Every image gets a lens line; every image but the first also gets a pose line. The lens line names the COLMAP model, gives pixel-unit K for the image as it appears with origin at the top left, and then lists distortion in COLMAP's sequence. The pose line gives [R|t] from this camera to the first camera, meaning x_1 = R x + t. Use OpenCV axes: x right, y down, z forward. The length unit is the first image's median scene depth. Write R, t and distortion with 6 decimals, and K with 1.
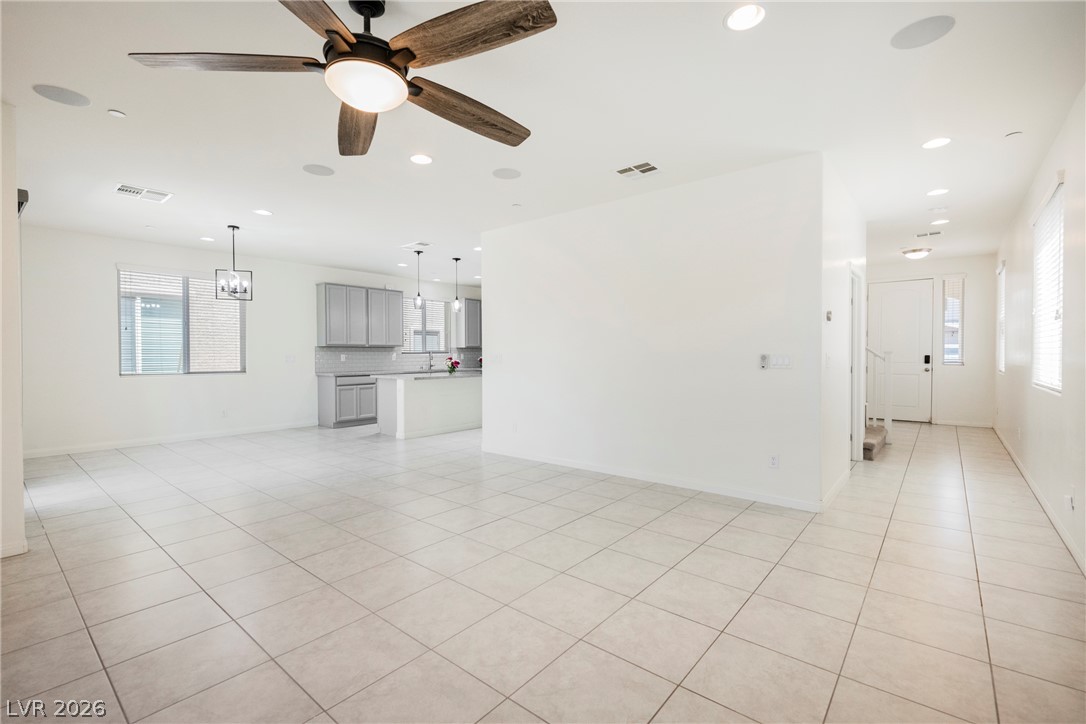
lens RADIAL K [[479.6, 0, 548.0], [0, 479.6, 363.1], [0, 0, 1]] dist [-0.001361, -0.000340]
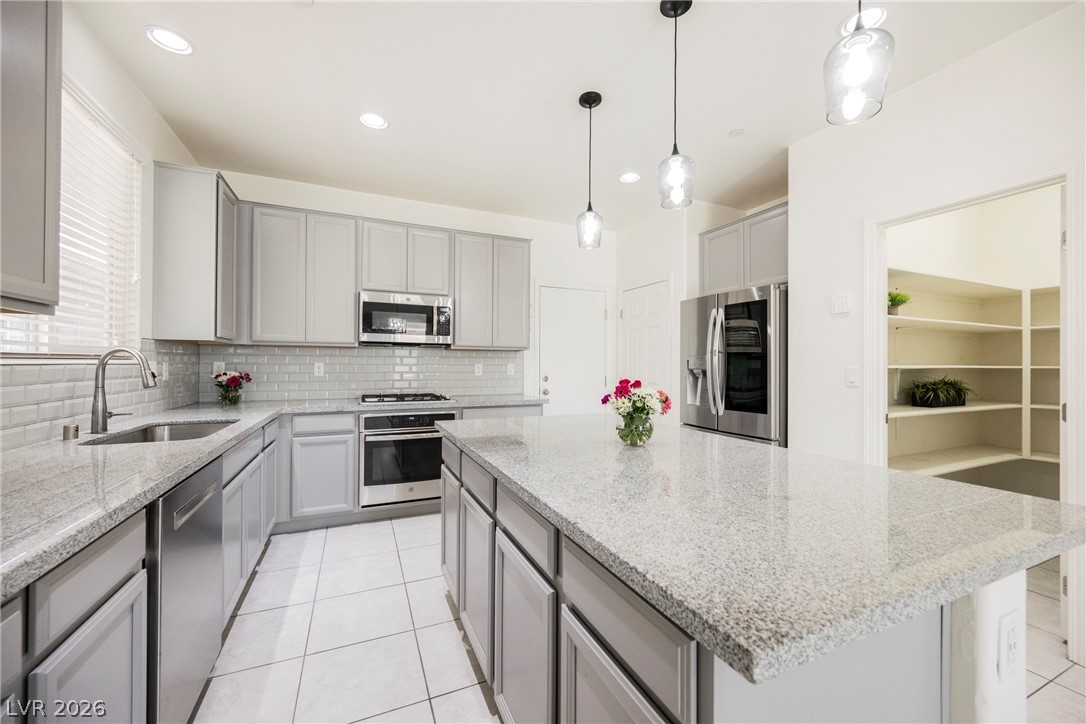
lens RADIAL K [[421.0, 0, 545.8], [0, 421.0, 362.6], [0, 0, 1]] dist [0.001528, 0.000023]
pose [[0.443672, 0.012923, 0.896096, -0.399278], [0.009711, 0.999768, -0.019226, -0.015352], [-0.896137, 0.017233, 0.443443, 0.905026]]
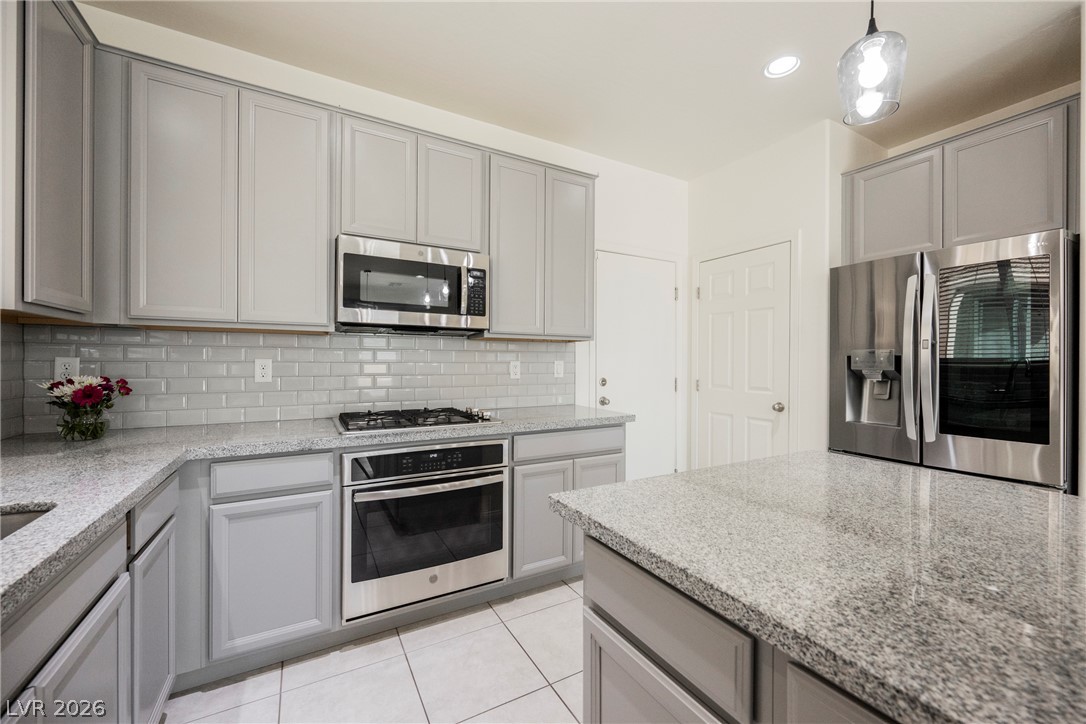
lens RADIAL K [[423.8, 0, 543.0], [0, 423.8, 362.0], [0, 0, 1]] dist [-0.002839, -0.000071]
pose [[0.357417, 0.006080, 0.933925, -0.290106], [0.010921, 0.999883, -0.010689, -0.019677], [-0.933881, 0.014020, 0.357309, 1.061301]]
